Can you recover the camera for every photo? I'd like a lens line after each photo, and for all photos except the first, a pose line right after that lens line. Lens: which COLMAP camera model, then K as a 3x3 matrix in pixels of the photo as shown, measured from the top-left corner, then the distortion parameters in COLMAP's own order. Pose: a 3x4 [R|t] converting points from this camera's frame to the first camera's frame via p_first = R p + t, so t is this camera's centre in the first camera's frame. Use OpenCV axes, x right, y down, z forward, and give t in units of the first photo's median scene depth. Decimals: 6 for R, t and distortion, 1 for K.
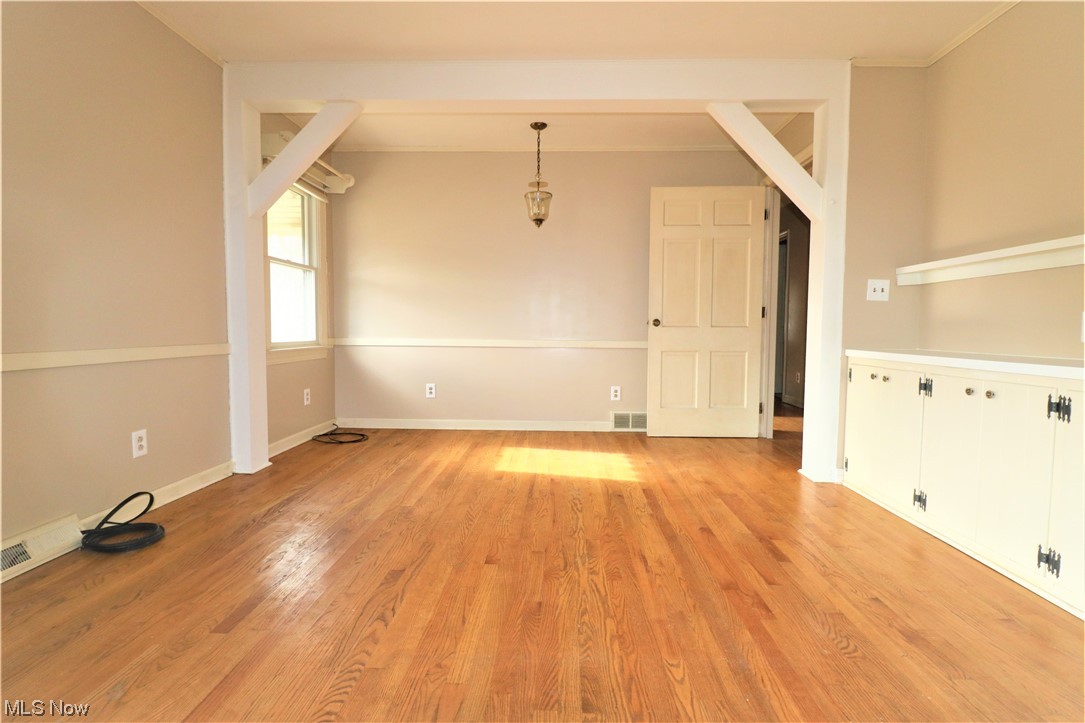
lens RADIAL K [[513.4, 0, 542.5], [0, 513.4, 361.5], [0, 0, 1]] dist [-0.000010, -0.000172]
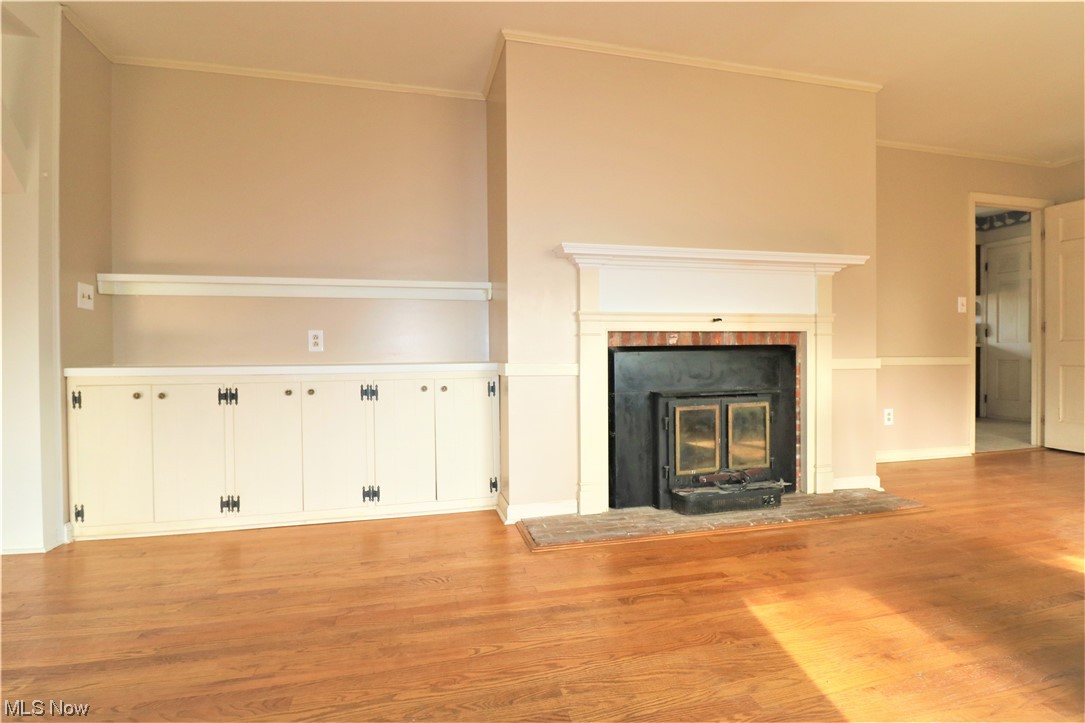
lens RADIAL K [[536.8, 0, 542.5], [0, 536.8, 361.5], [0, 0, 1]] dist [-0.004228, -0.000758]
pose [[-0.277967, -0.017096, 0.960438, -0.494820], [0.063694, 0.997313, 0.036186, -0.021345], [-0.958477, 0.071232, -0.276132, 0.672205]]
